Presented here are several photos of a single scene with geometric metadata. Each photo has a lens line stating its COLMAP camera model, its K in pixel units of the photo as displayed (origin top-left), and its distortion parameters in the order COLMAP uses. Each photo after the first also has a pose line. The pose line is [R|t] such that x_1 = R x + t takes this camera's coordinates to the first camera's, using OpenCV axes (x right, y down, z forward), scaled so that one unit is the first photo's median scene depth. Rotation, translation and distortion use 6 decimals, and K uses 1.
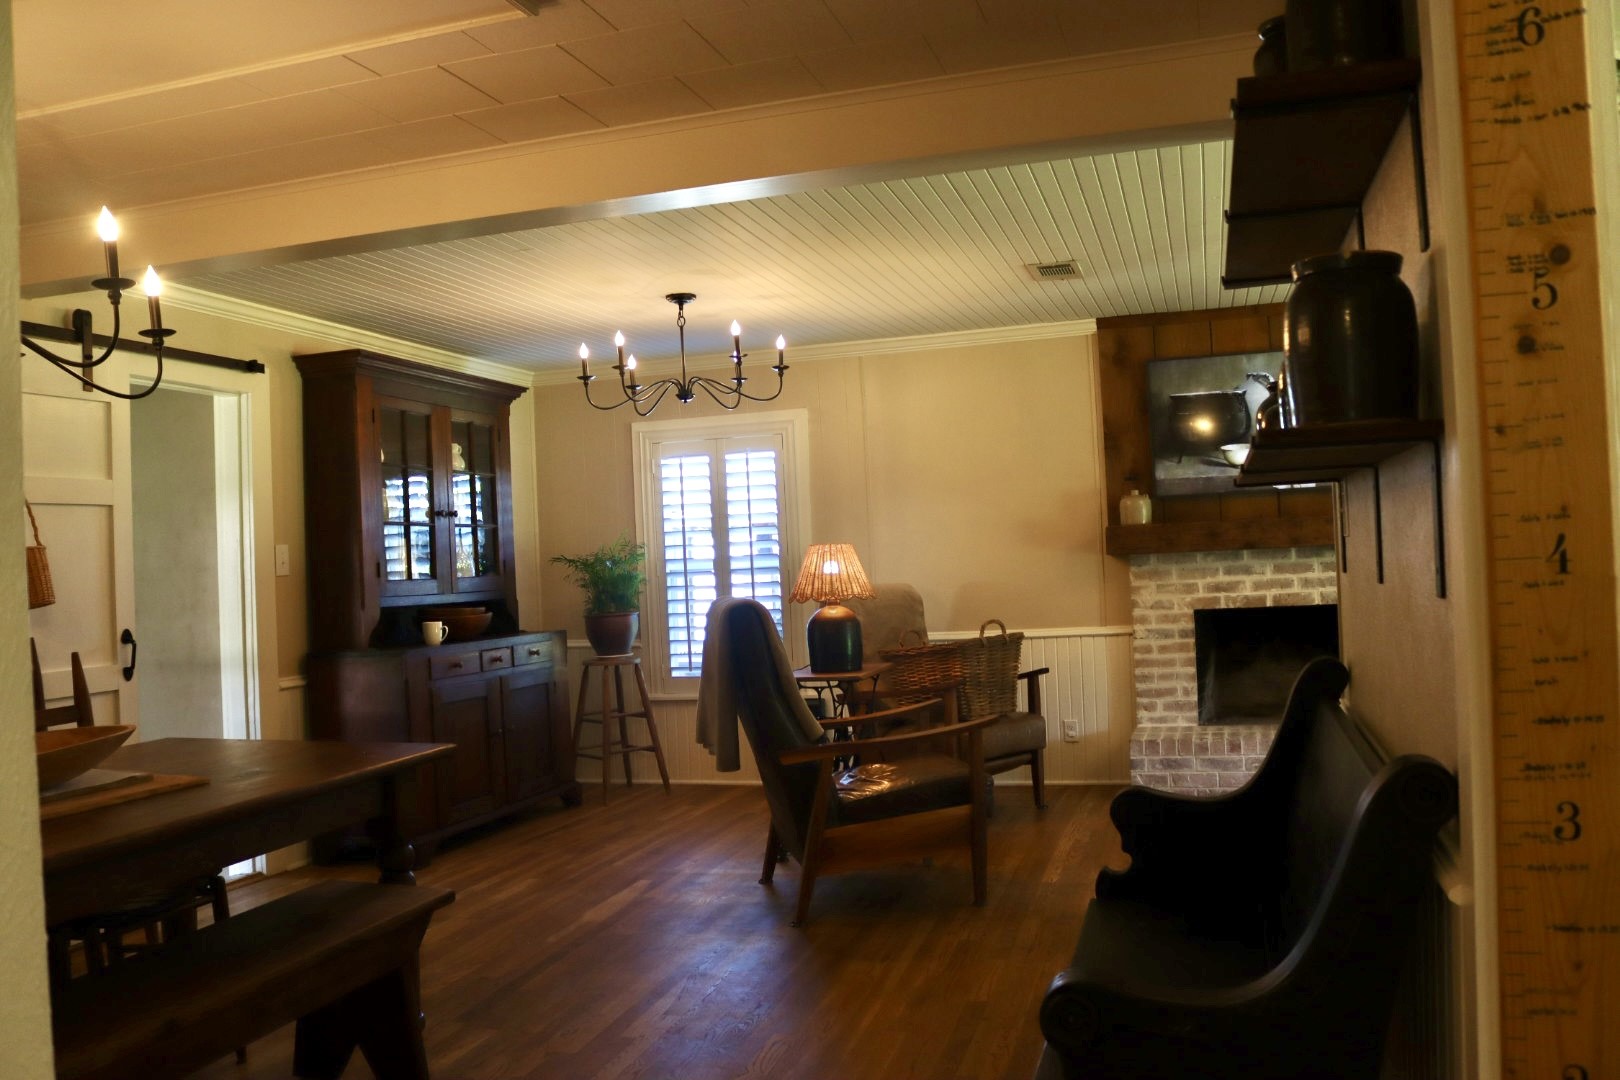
lens RADIAL K [[1327.8, 0, 812.1], [0, 1327.8, 540.7], [0, 0, 1]] dist [-0.096730, -0.002652]
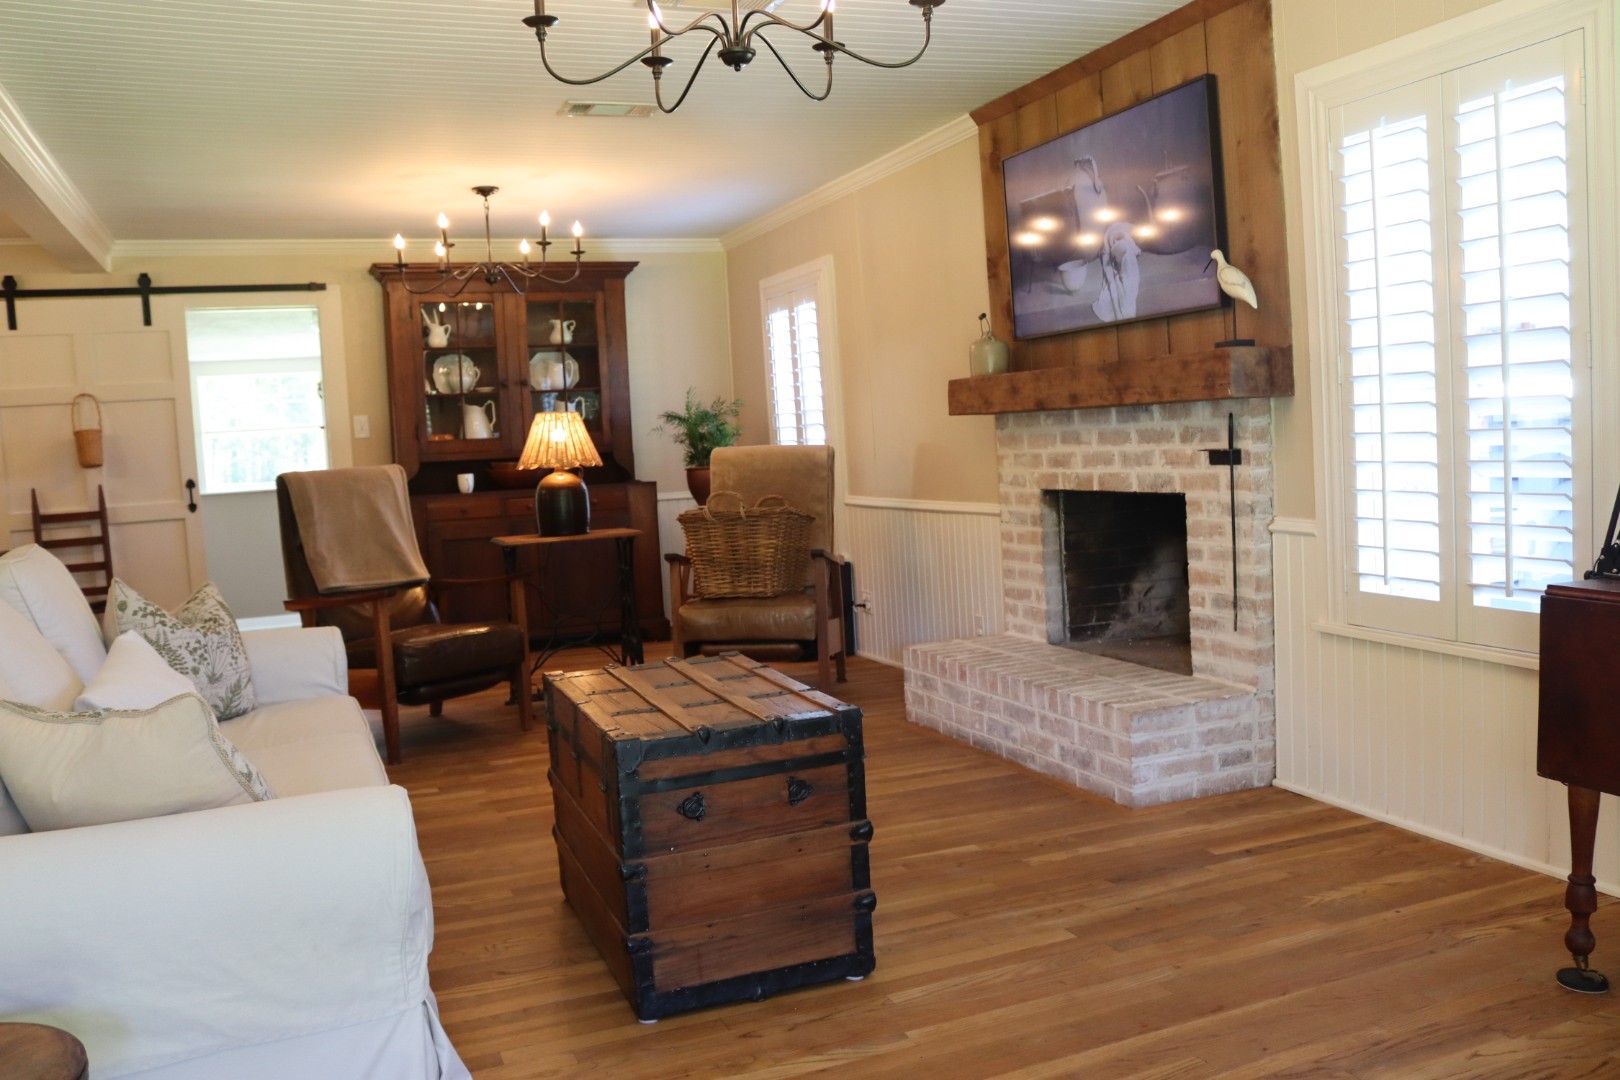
lens RADIAL K [[1327.8, 0, 813.7], [0, 1327.8, 531.1], [0, 0, 1]] dist [-0.096730, -0.002652]
pose [[0.628531, 0.068414, -0.774770, 0.799430], [0.034545, 0.992686, 0.115681, -0.015692], [0.777017, -0.099473, 0.621570, 0.431609]]
